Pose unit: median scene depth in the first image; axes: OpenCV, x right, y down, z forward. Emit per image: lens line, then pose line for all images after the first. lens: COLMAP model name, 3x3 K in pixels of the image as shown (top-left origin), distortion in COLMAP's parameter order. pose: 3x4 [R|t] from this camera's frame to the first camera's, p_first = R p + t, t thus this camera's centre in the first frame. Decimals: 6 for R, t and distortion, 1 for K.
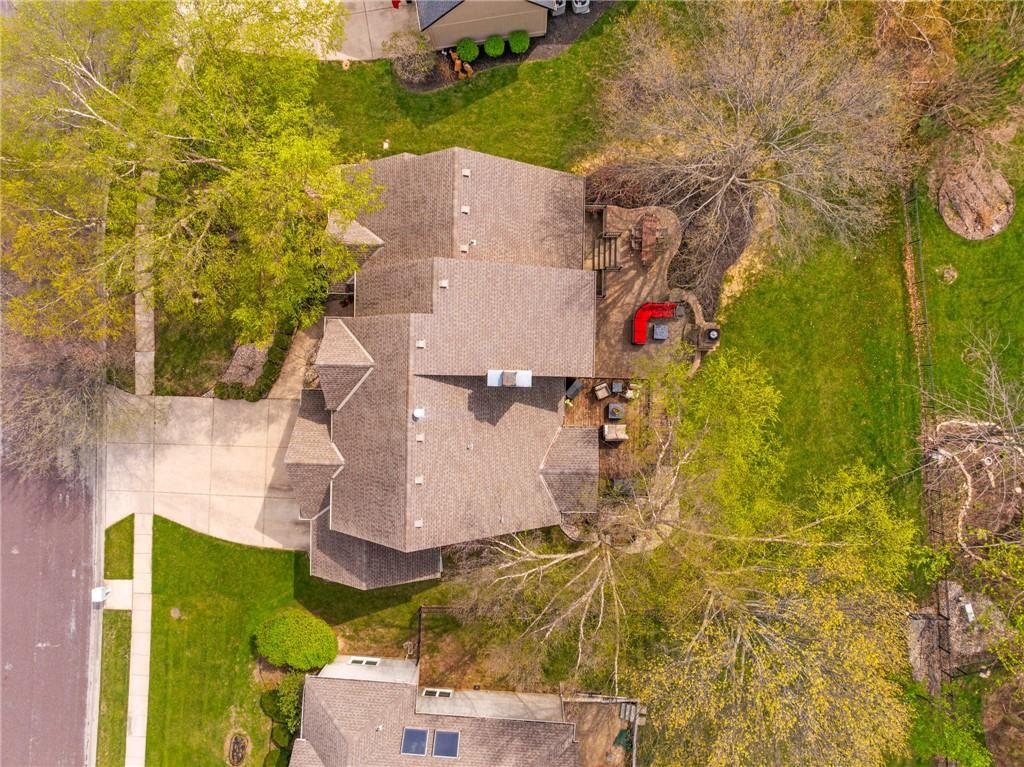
lens RADIAL K [[719.6, 0, 518.6], [0, 719.6, 381.3], [0, 0, 1]] dist [-0.043828, 0.009449]
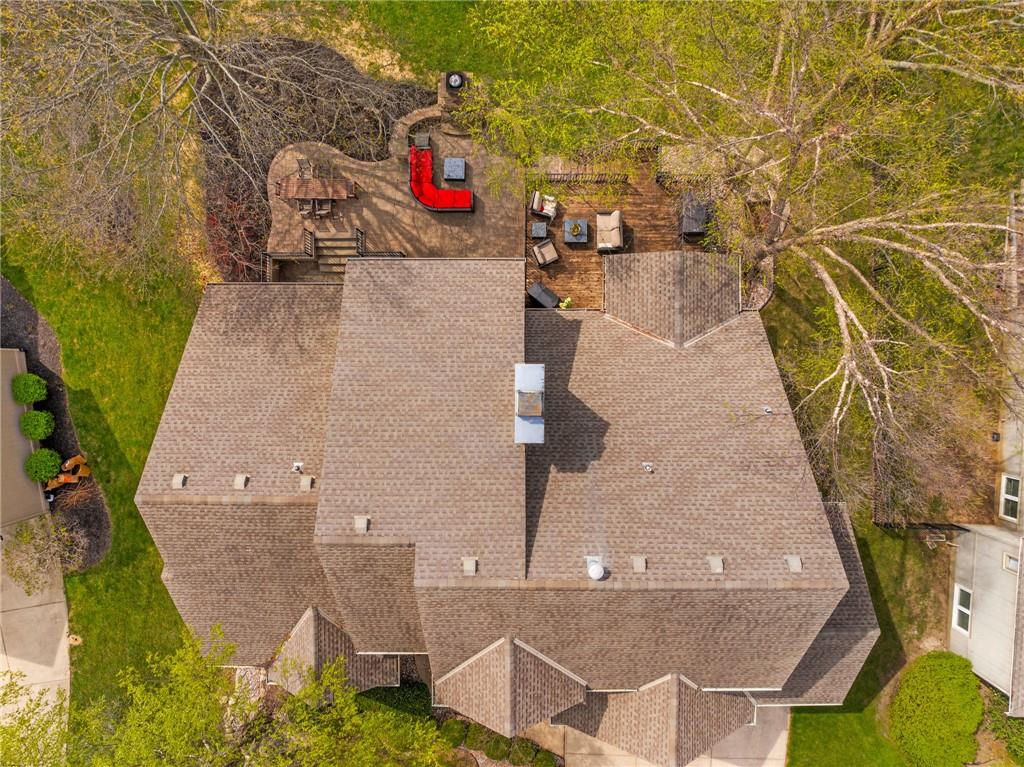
lens RADIAL K [[719.6, 0, 518.6], [0, 719.6, 381.3], [0, 0, 1]] dist [-0.043828, 0.009449]
pose [[-0.016378, -0.999787, -0.012545, 0.008883], [0.999777, -0.016208, -0.013539, -0.003639], [0.013333, -0.012764, 0.999830, 0.340664]]
